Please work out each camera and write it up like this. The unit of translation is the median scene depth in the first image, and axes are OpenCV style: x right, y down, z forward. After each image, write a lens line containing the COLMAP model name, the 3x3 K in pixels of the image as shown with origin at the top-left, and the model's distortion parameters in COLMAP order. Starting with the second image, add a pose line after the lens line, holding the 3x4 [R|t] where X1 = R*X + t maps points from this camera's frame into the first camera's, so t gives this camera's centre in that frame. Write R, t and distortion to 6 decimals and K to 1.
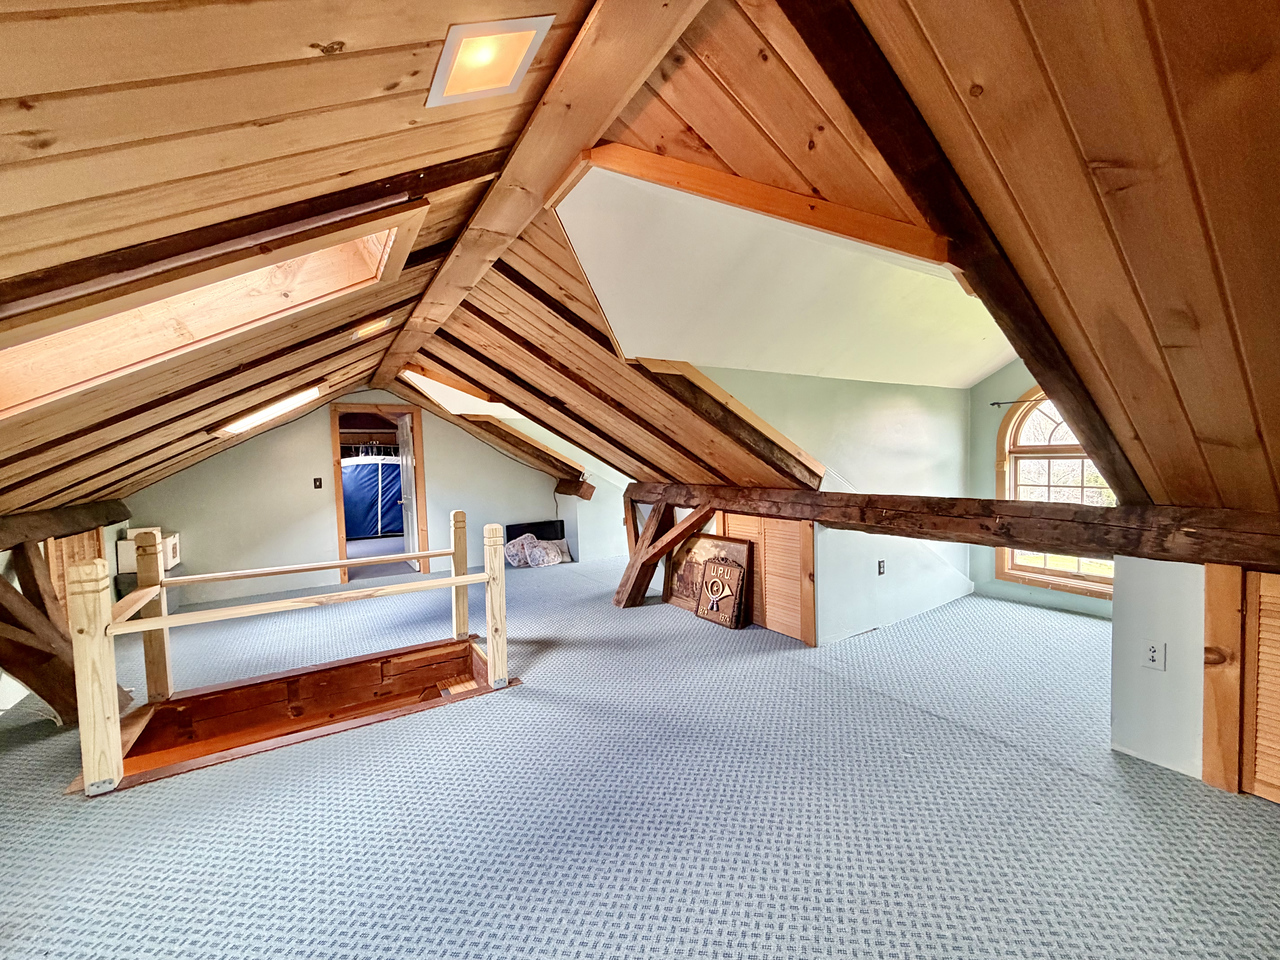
lens RADIAL K [[511.6, 0, 638.0], [0, 511.6, 479.4], [0, 0, 1]] dist [-0.000132, -0.000007]
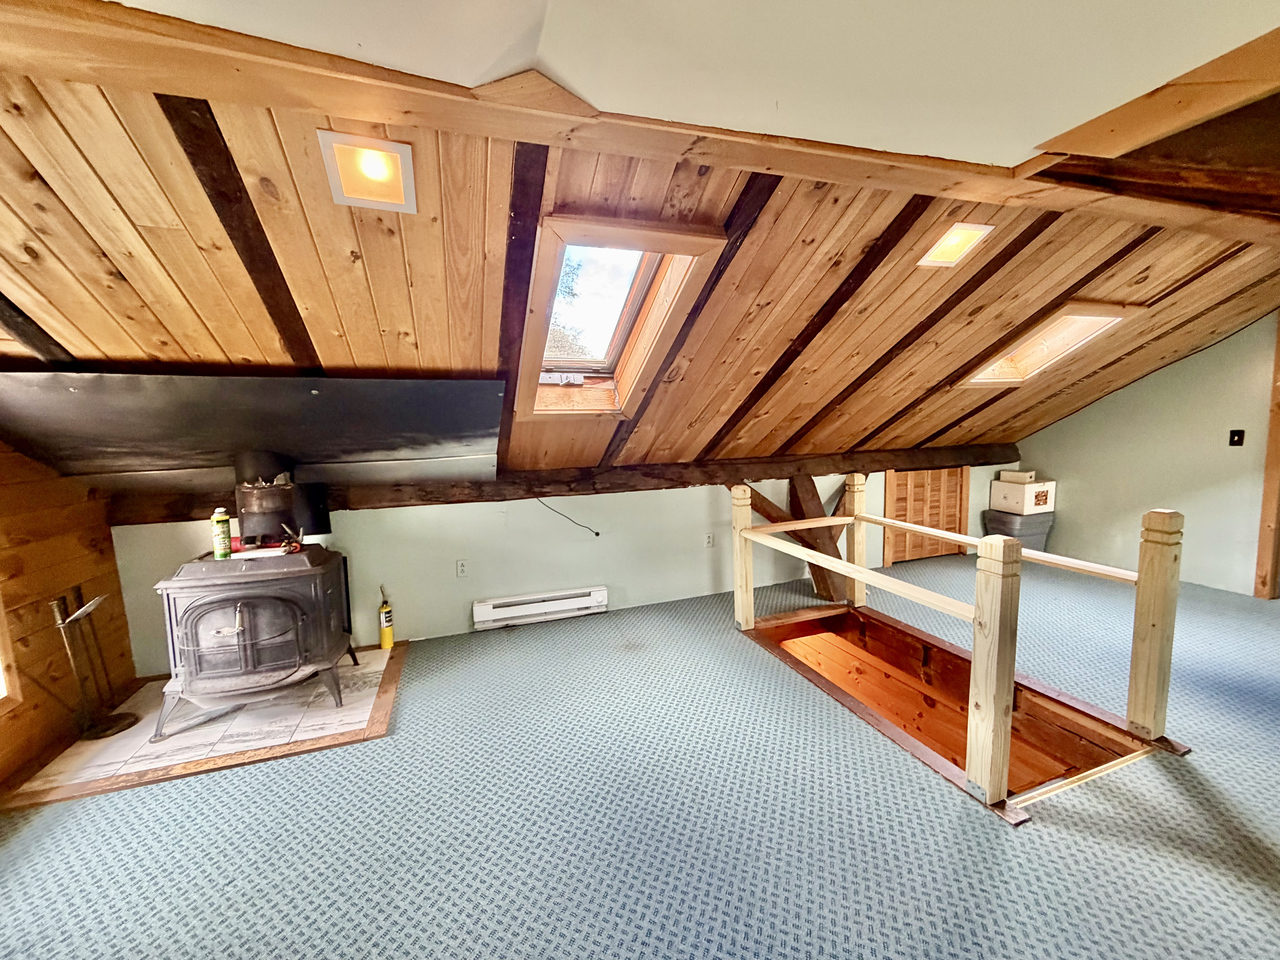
lens RADIAL K [[511.6, 0, 642.9], [0, 511.6, 480.2], [0, 0, 1]] dist [-0.000132, -0.000007]
pose [[-0.220358, 0.140939, -0.965183, 0.292586], [-0.001124, 0.989469, 0.144742, -0.049948], [0.975418, 0.032980, -0.217879, 0.590780]]
